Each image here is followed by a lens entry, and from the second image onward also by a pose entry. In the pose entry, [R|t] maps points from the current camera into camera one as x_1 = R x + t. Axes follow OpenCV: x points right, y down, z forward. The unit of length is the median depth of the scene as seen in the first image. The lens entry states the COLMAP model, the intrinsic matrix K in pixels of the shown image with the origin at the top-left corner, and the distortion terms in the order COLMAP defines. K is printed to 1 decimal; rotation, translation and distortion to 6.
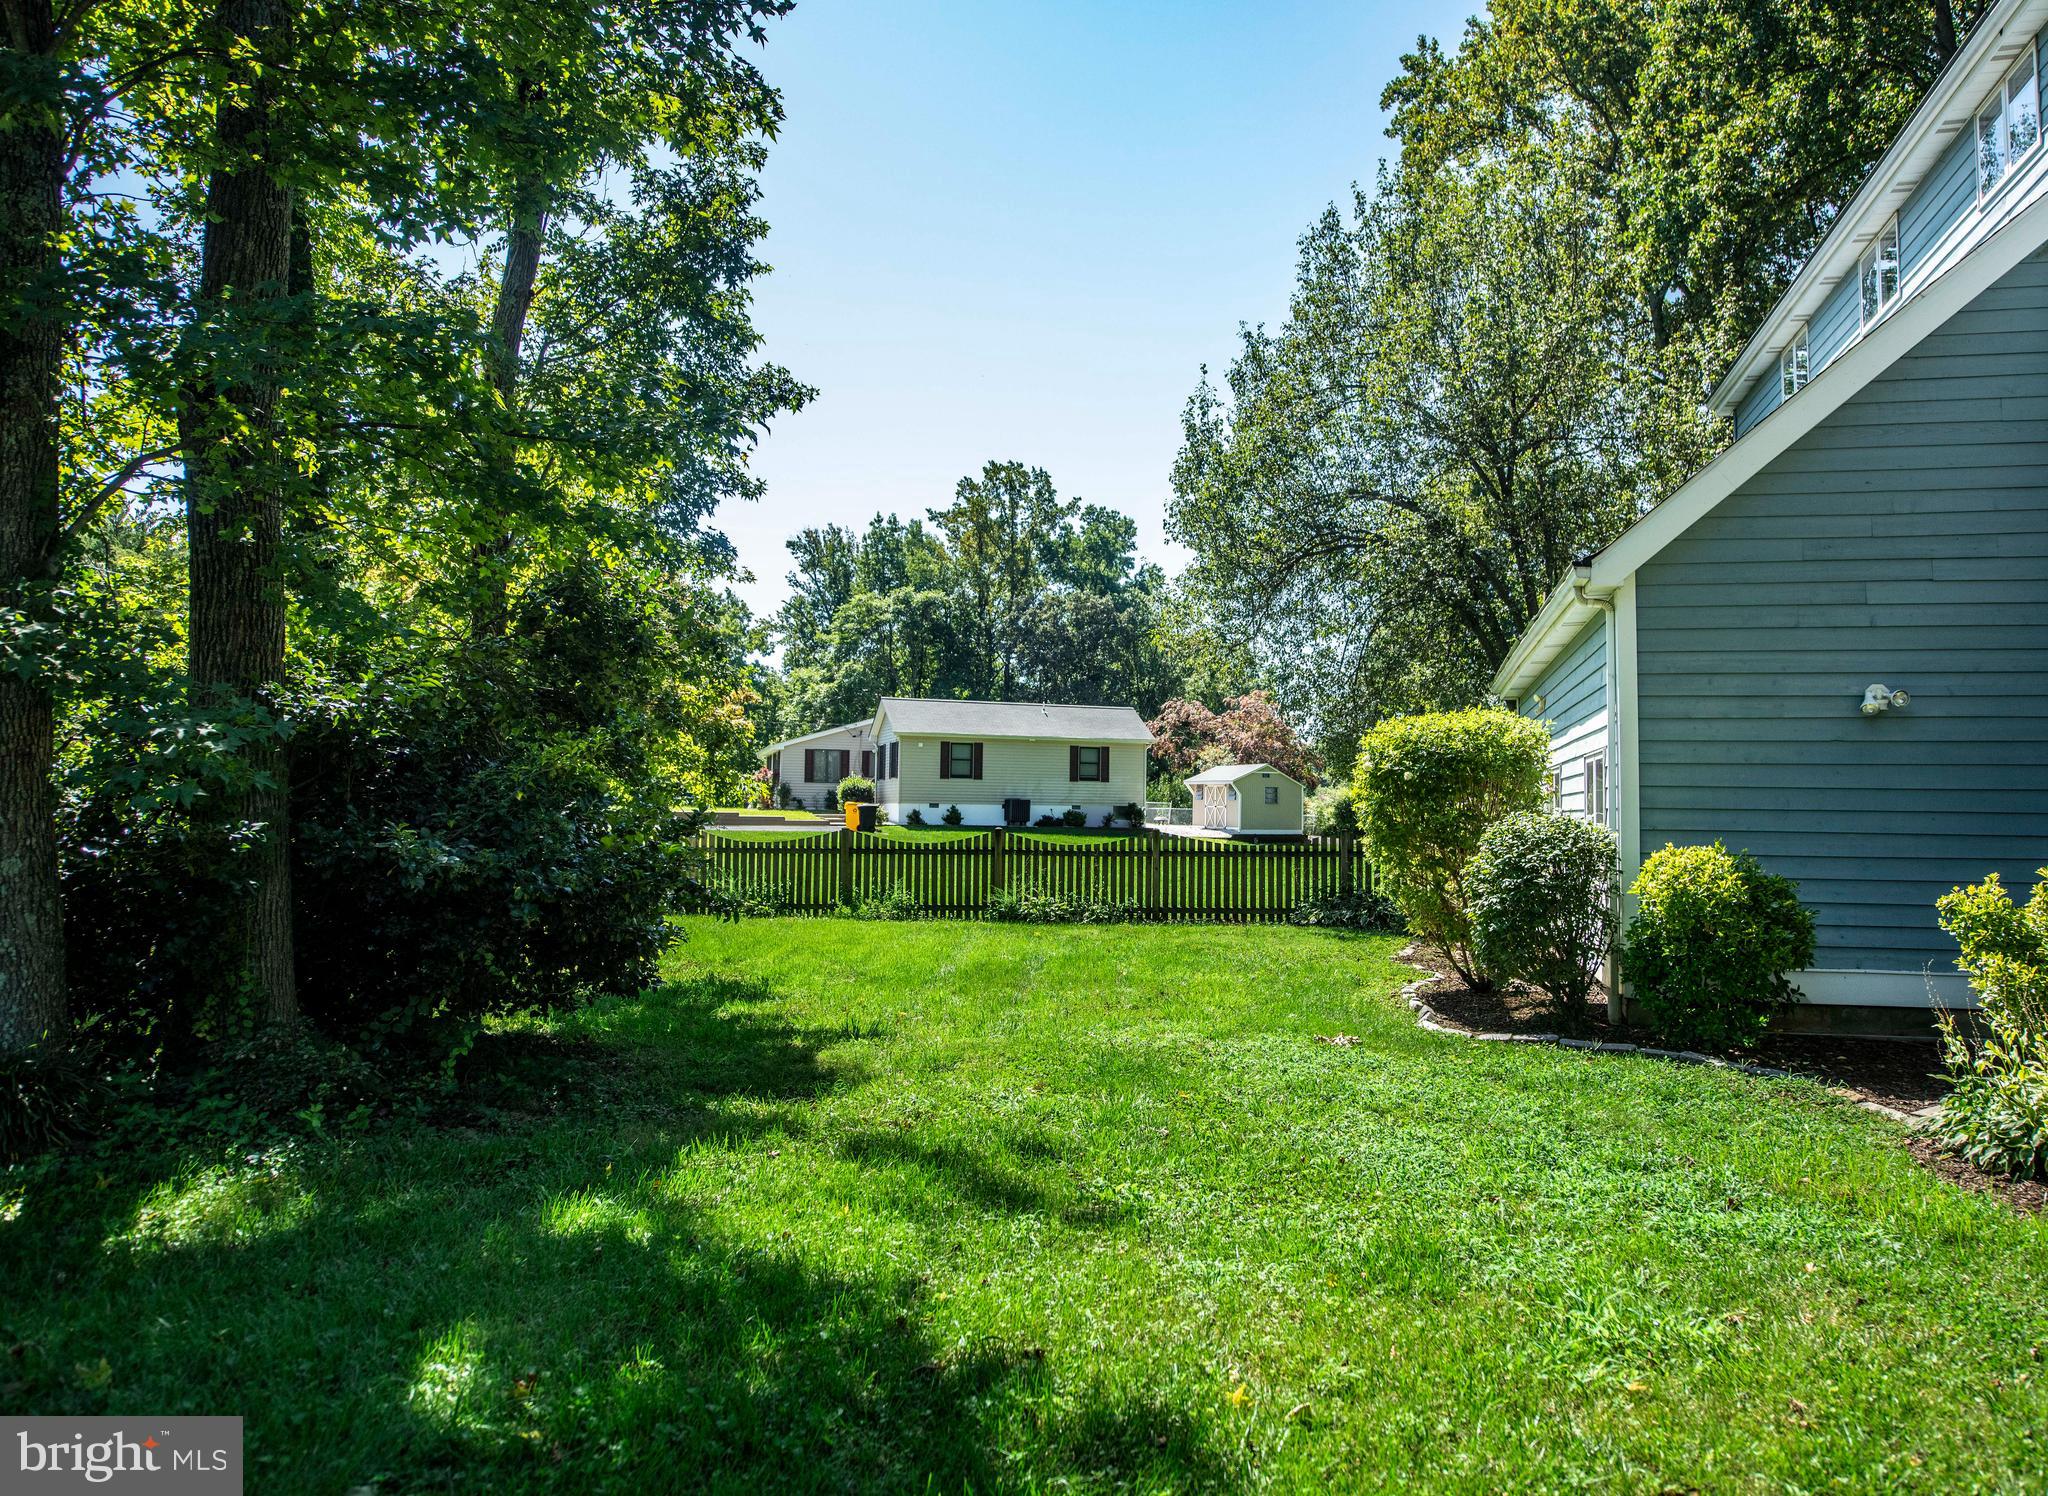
lens RADIAL K [[1354.1, 0, 1040.3], [0, 1354.1, 745.9], [0, 0, 1]] dist [-0.017345, -0.001215]
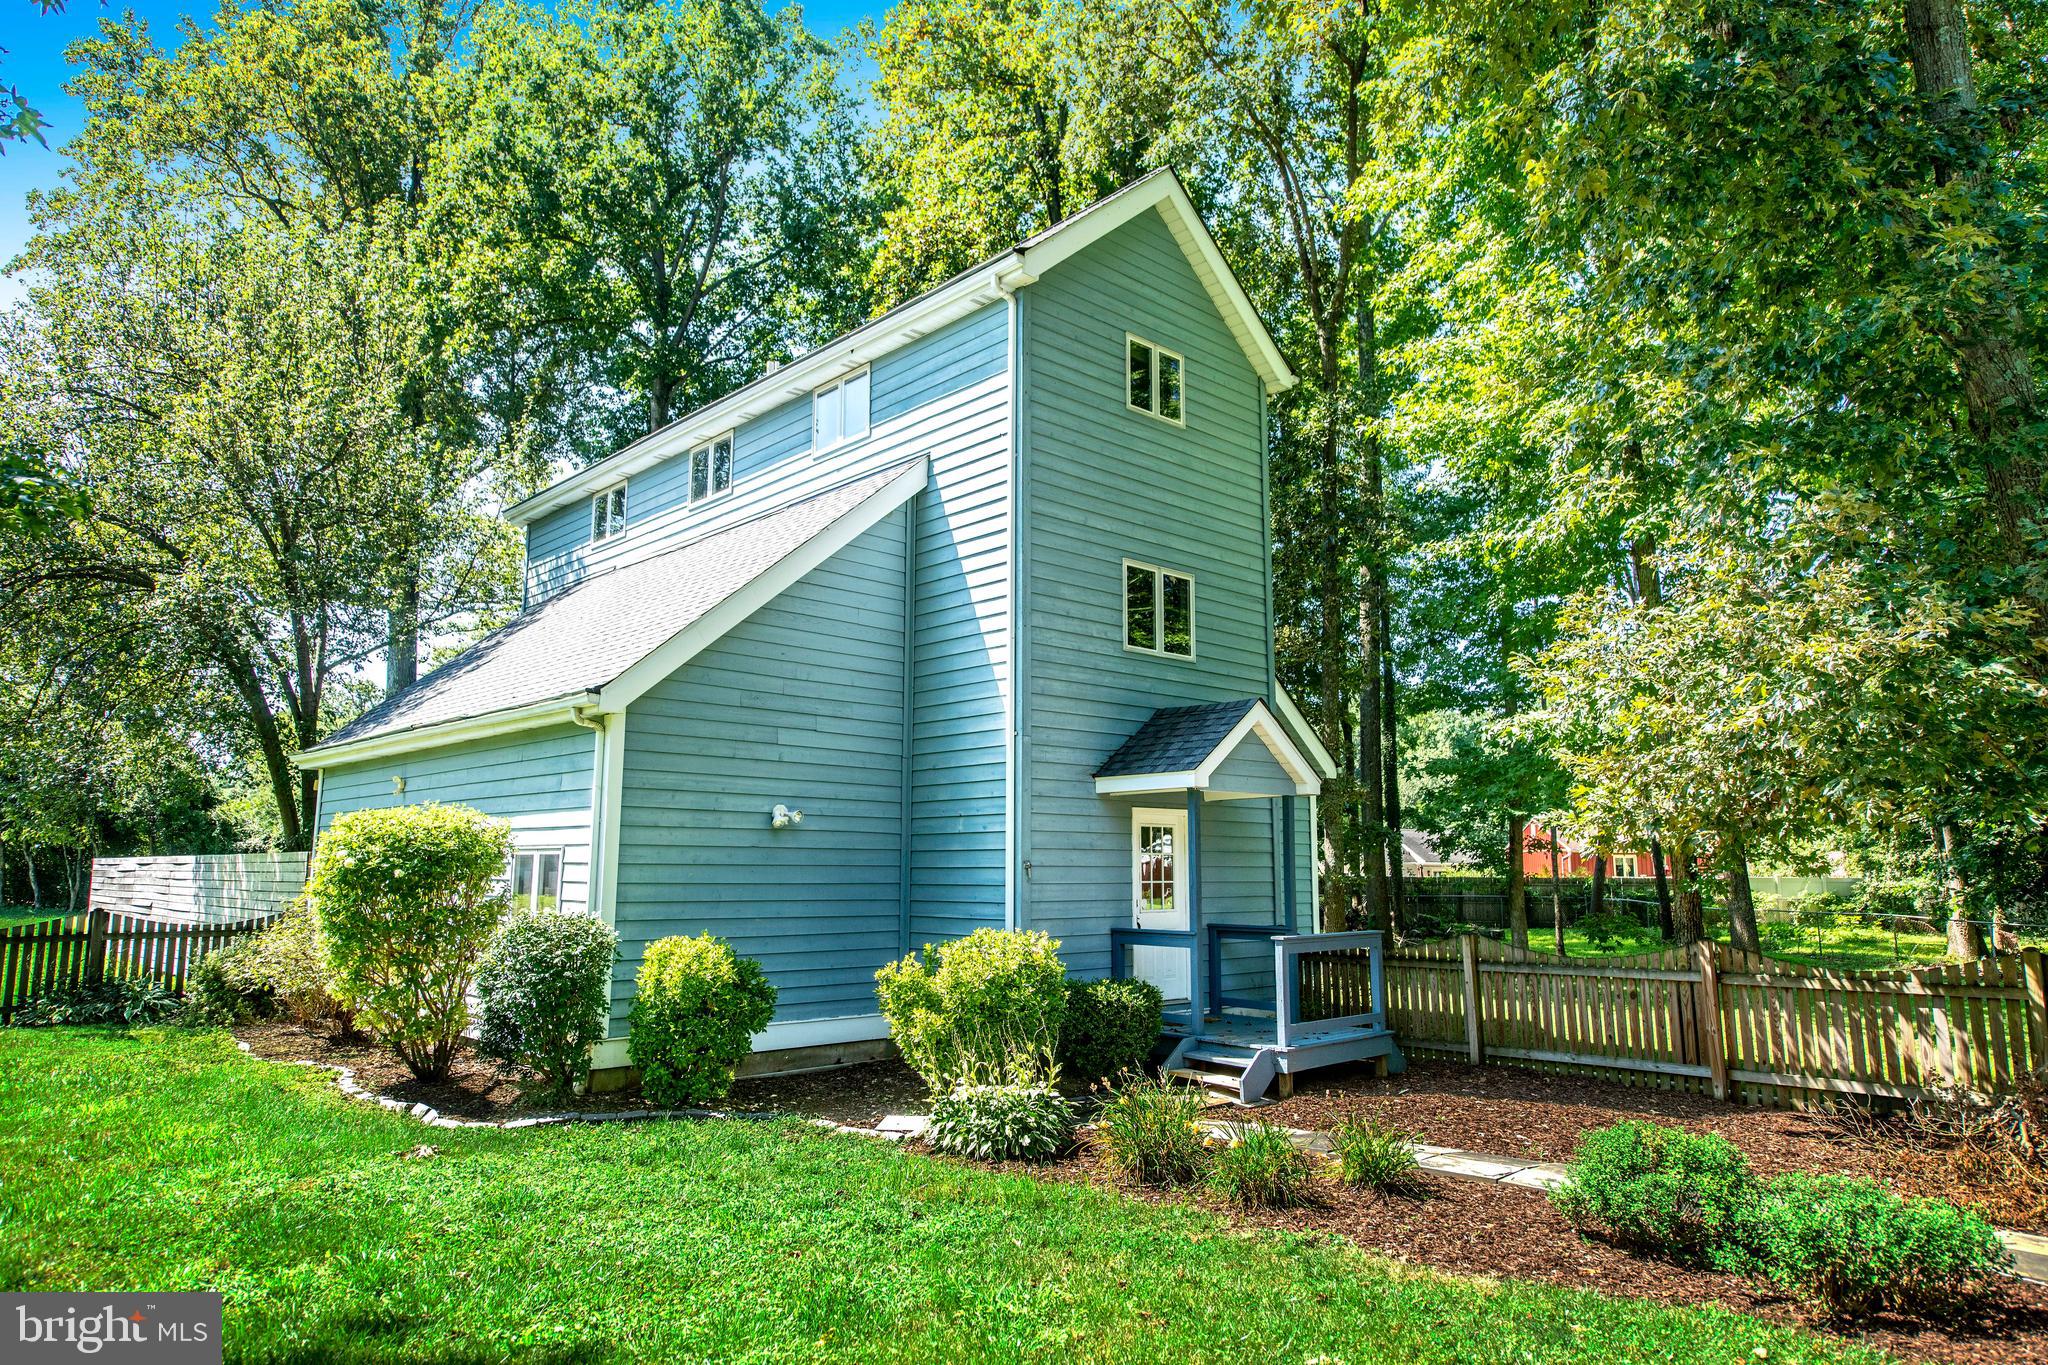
lens RADIAL K [[1318.3, 0, 1031.4], [0, 1318.3, 675.3], [0, 0, 1]] dist [0.002613, -0.011427]
pose [[0.562037, 0.110585, 0.819686, -0.329526], [-0.038319, 0.993439, -0.107752, -0.042342], [-0.826224, 0.029151, 0.562587, 0.053013]]
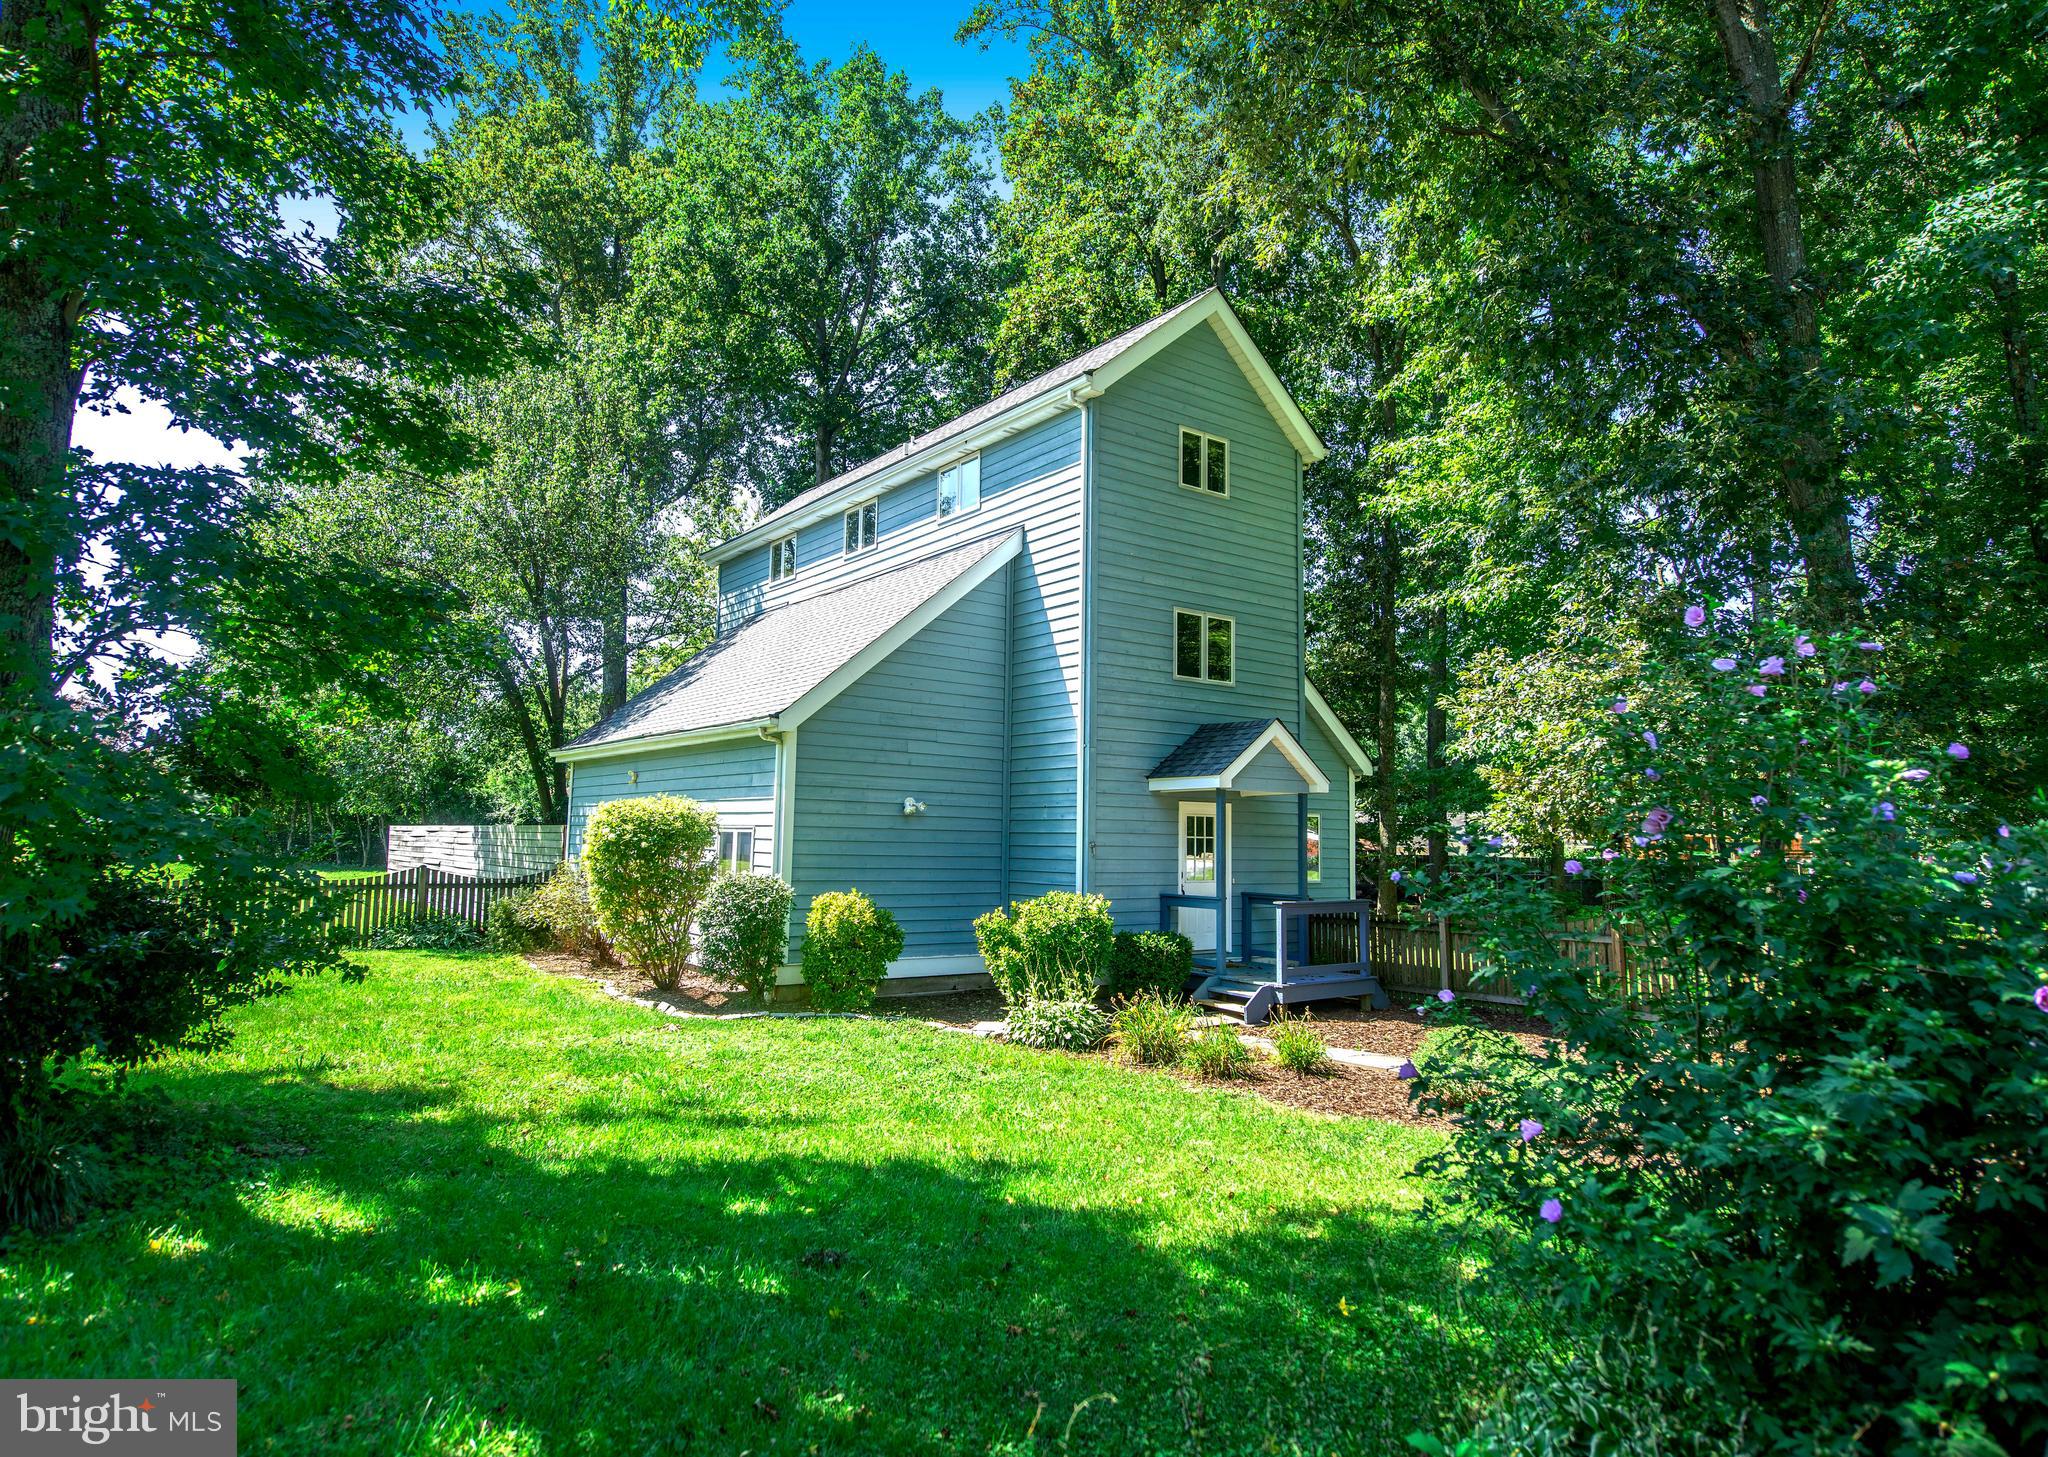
lens RADIAL K [[1208.9, 0, 1018.2], [0, 1208.9, 733.9], [0, 0, 1]] dist [0.000879, -0.003142]
pose [[0.655713, 0.066690, 0.752060, -0.507890], [-0.048443, 0.997755, -0.046240, -0.063331], [-0.753455, -0.006112, 0.657471, -0.171938]]
